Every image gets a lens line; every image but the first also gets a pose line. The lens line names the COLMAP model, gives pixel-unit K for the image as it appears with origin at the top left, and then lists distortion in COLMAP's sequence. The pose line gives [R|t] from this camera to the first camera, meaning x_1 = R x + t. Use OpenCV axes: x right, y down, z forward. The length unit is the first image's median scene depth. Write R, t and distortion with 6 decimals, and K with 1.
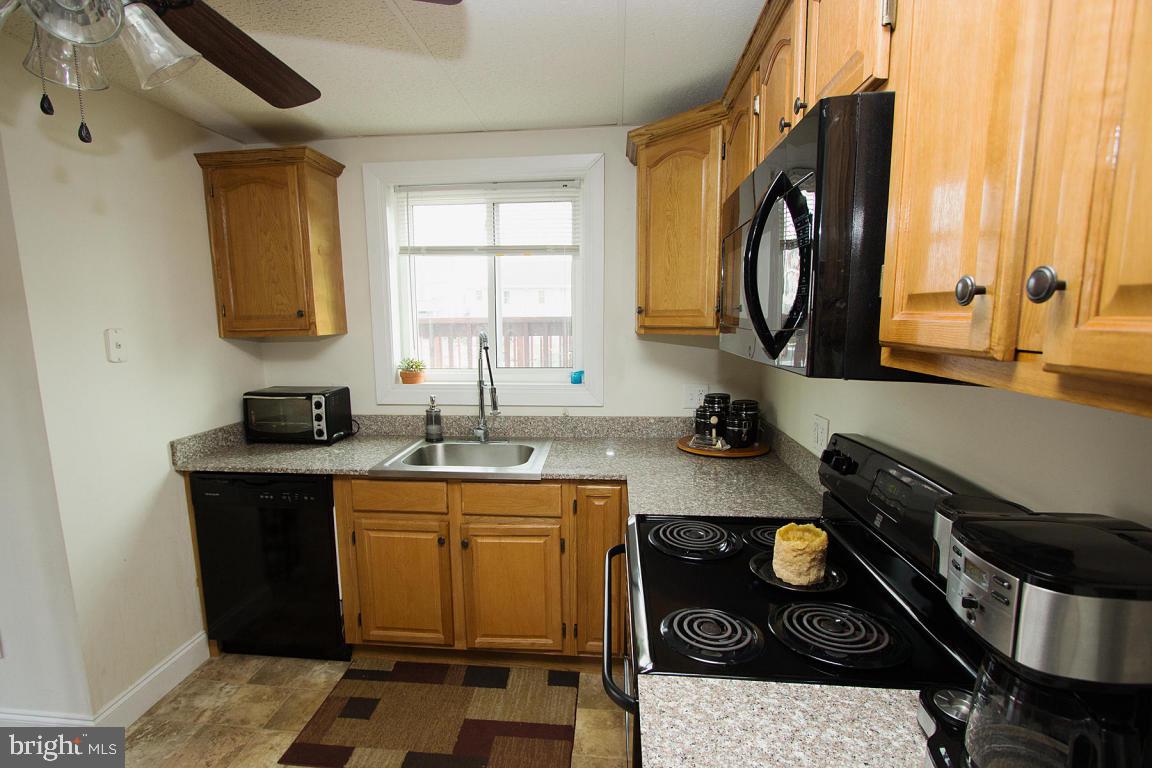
lens RADIAL K [[564.7, 0, 574.2], [0, 564.7, 389.3], [0, 0, 1]] dist [0.001976, 0.000358]
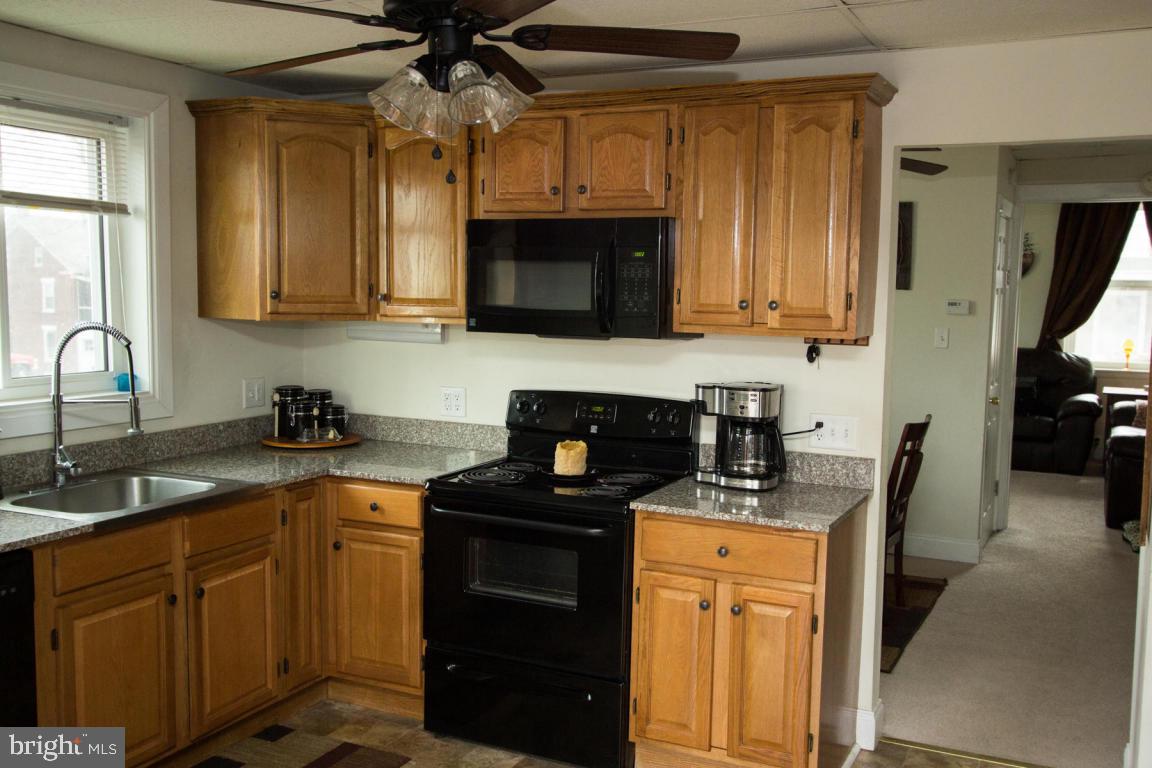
lens RADIAL K [[1086.4, 0, 576.0], [0, 1086.4, 384.0], [0, 0, 1]] dist [-0.015015, -0.008978]
pose [[0.339553, -0.071054, 0.937899, -1.253634], [0.108612, 0.993434, 0.035940, -0.006782], [-0.934295, 0.089663, 0.345041, -0.011419]]
